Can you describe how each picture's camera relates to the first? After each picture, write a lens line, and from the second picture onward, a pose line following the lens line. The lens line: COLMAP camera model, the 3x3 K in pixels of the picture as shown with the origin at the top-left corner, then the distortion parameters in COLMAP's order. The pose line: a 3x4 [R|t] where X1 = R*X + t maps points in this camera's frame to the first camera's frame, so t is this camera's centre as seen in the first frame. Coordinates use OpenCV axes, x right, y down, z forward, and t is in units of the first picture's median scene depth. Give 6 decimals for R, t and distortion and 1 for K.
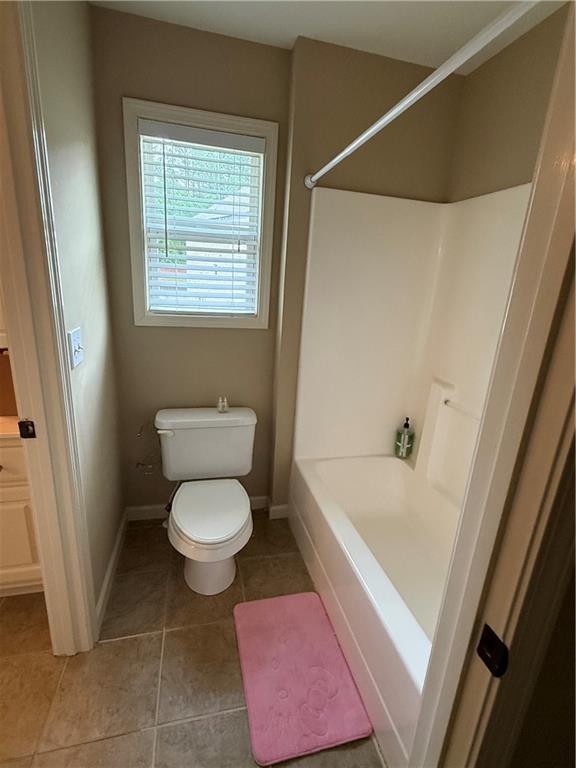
lens RADIAL K [[360.0, 0, 286.7], [0, 360.0, 384.6], [0, 0, 1]] dist [0.002424, 0.000063]
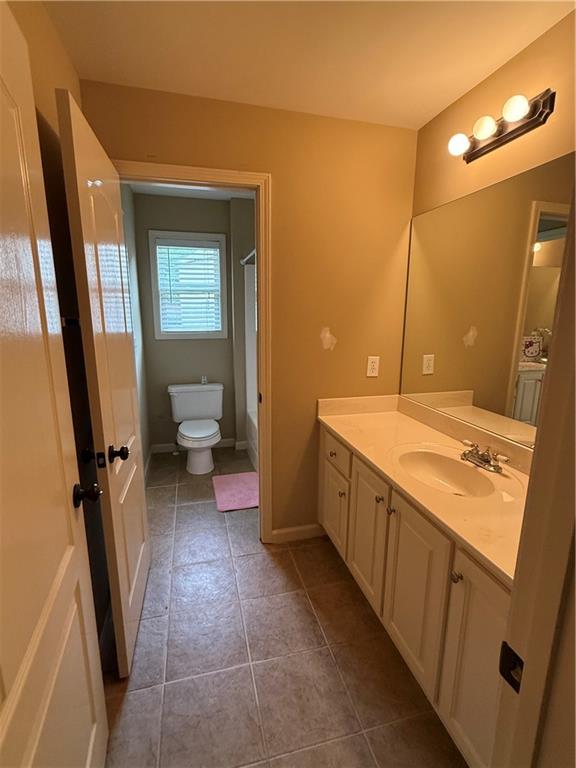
lens RADIAL K [[360.0, 0, 288.4], [0, 360.0, 383.4], [0, 0, 1]] dist [0.002424, 0.000063]
pose [[0.998004, -0.061359, 0.014953, 0.225775], [0.062499, 0.993596, -0.094135, 0.278138], [-0.009081, 0.094882, 0.995447, -0.837573]]
